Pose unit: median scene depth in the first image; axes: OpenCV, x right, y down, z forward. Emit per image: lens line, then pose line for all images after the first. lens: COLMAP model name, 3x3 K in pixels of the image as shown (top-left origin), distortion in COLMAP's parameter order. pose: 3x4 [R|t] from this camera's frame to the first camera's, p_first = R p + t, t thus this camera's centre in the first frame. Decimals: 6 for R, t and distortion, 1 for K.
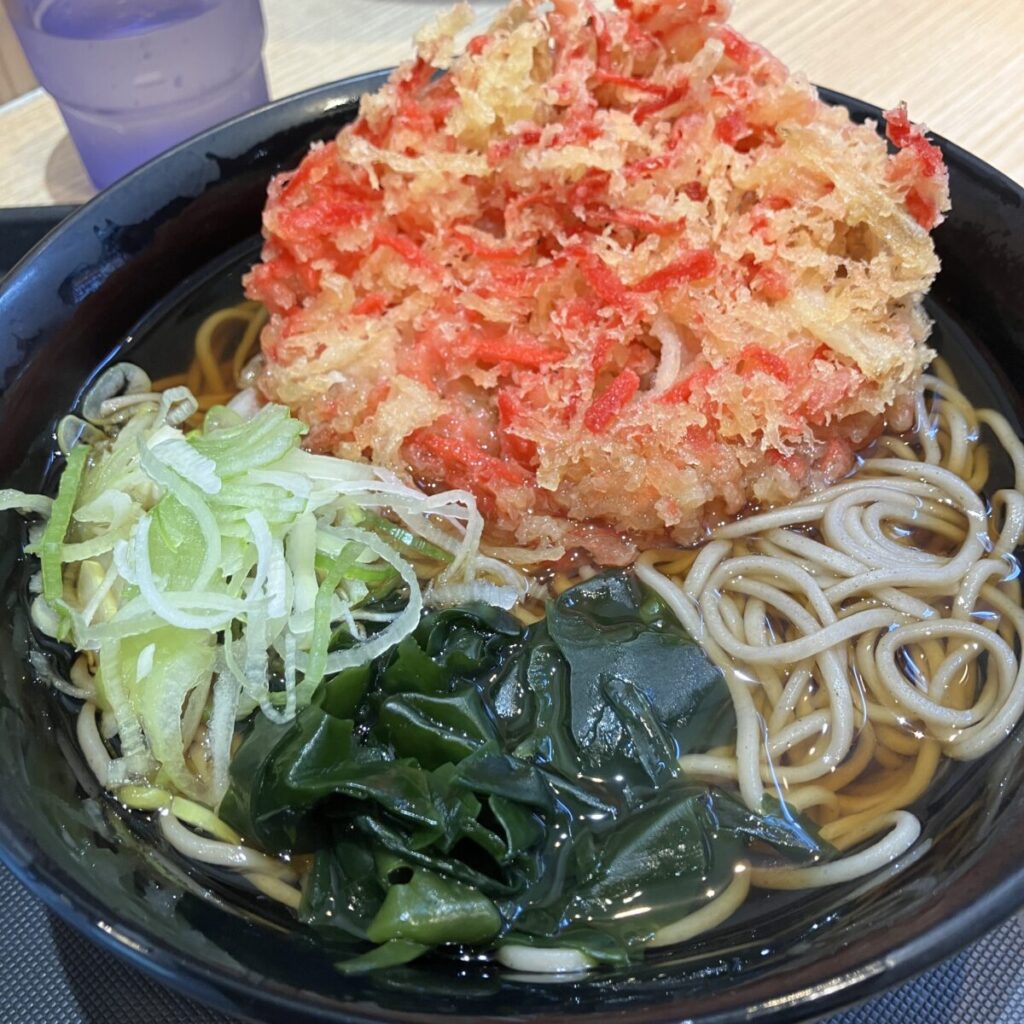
lens RADIAL K [[1184.0, 0, 534.9], [0, 1184.0, 511.0], [0, 0, 1]] dist [0.133600, -0.375805]
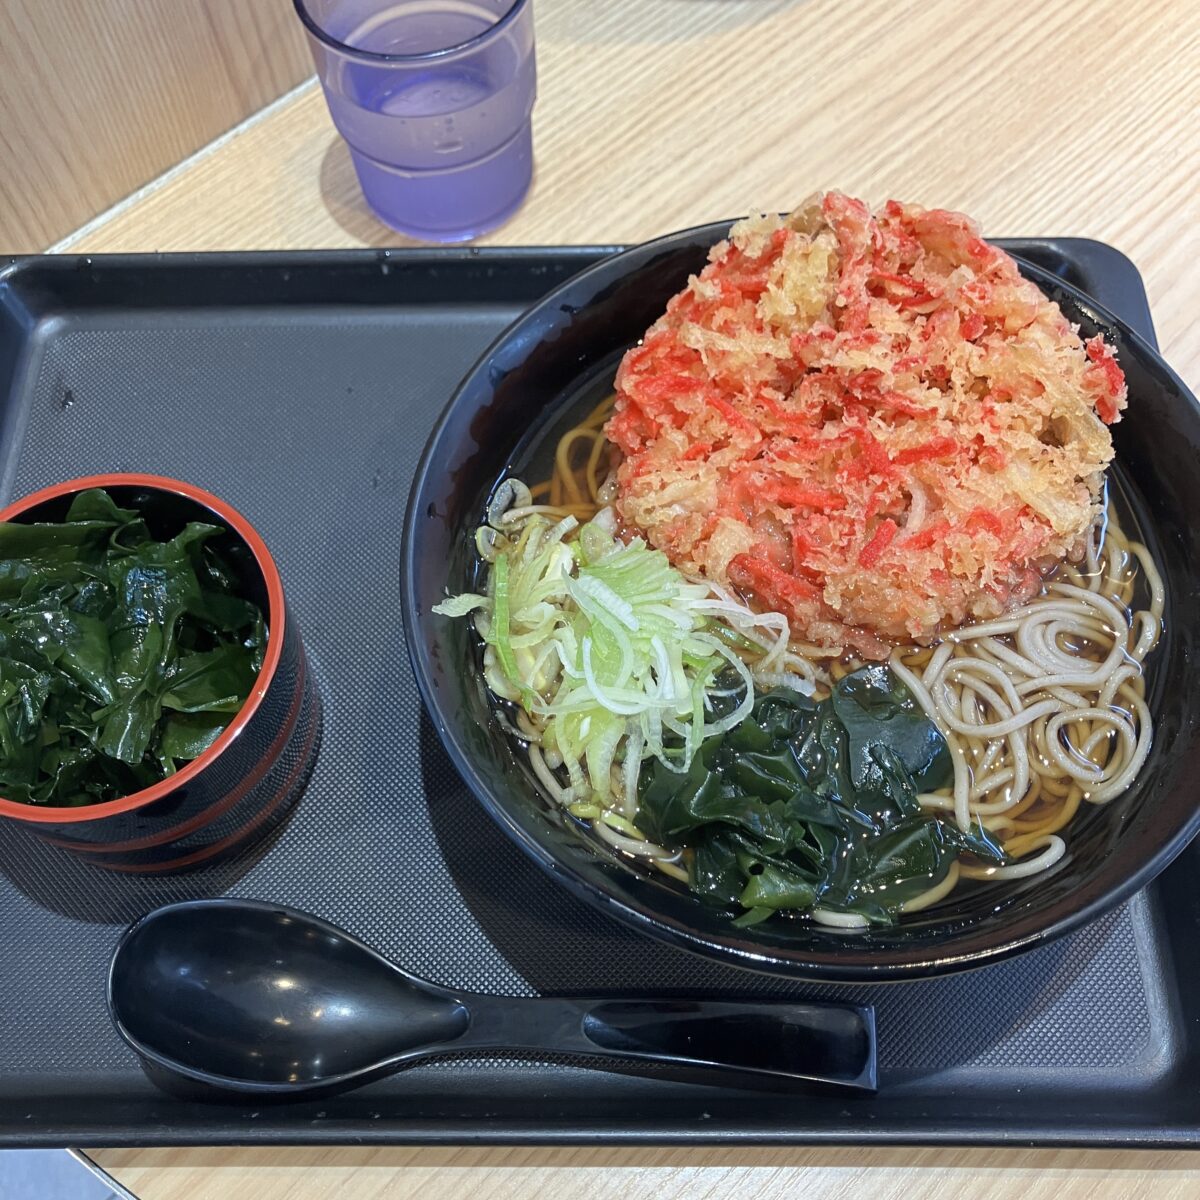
lens RADIAL K [[1387.6, 0, 626.9], [0, 1387.6, 598.9], [0, 0, 1]] dist [0.133600, -0.375805]
pose [[0.999404, 0.029477, 0.017944, -0.271692], [-0.032604, 0.976924, 0.211086, -0.380267], [-0.011308, -0.211546, 0.977303, -0.672973]]
